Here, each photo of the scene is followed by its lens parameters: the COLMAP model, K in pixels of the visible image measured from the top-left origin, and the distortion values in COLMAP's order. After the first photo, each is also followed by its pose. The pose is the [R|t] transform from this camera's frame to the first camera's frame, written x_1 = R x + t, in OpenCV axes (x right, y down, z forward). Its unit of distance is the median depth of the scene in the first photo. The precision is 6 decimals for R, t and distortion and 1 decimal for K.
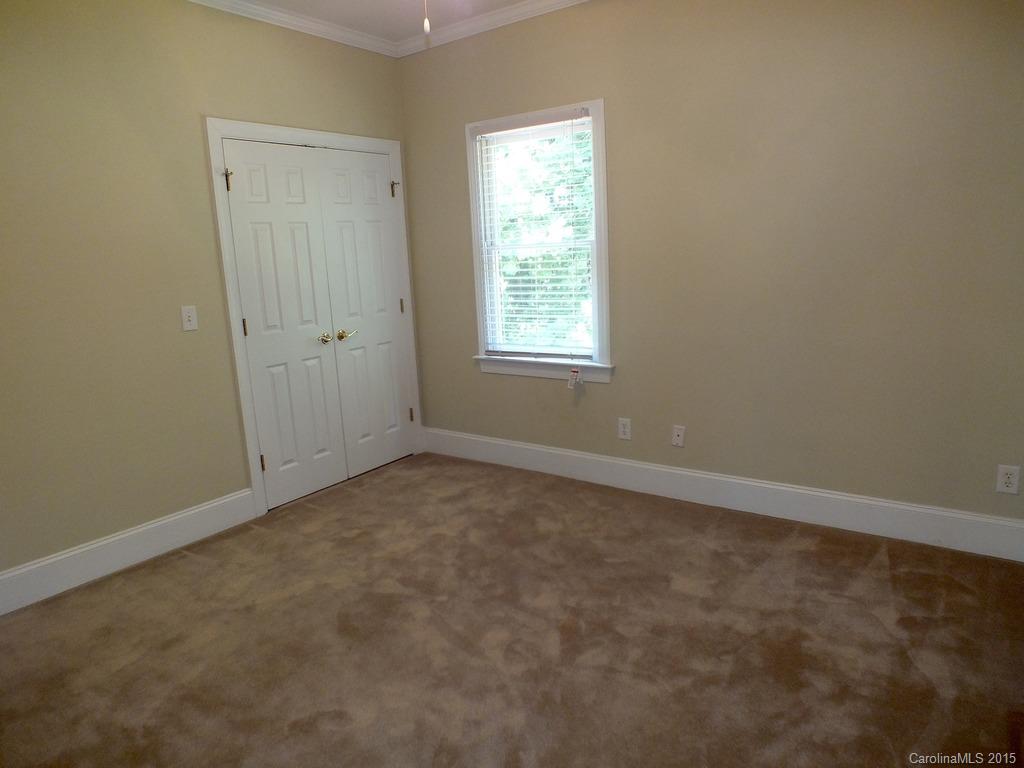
lens RADIAL K [[663.5, 0, 500.1], [0, 663.5, 391.3], [0, 0, 1]] dist [-0.072801, 0.041698]
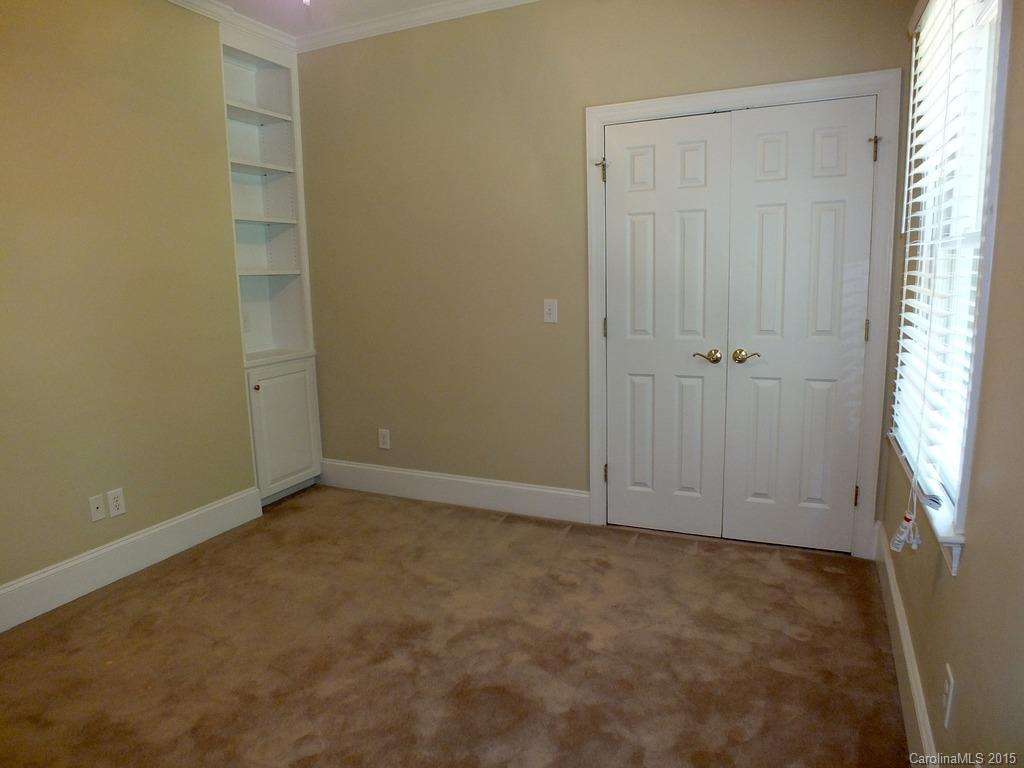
lens RADIAL K [[663.5, 0, 500.1], [0, 663.5, 391.3], [0, 0, 1]] dist [-0.072801, 0.041698]
pose [[0.194390, 0.223092, -0.955219, 0.452969], [-0.176740, 0.965823, 0.189602, -0.145238], [0.964871, 0.131968, 0.227175, 0.584043]]
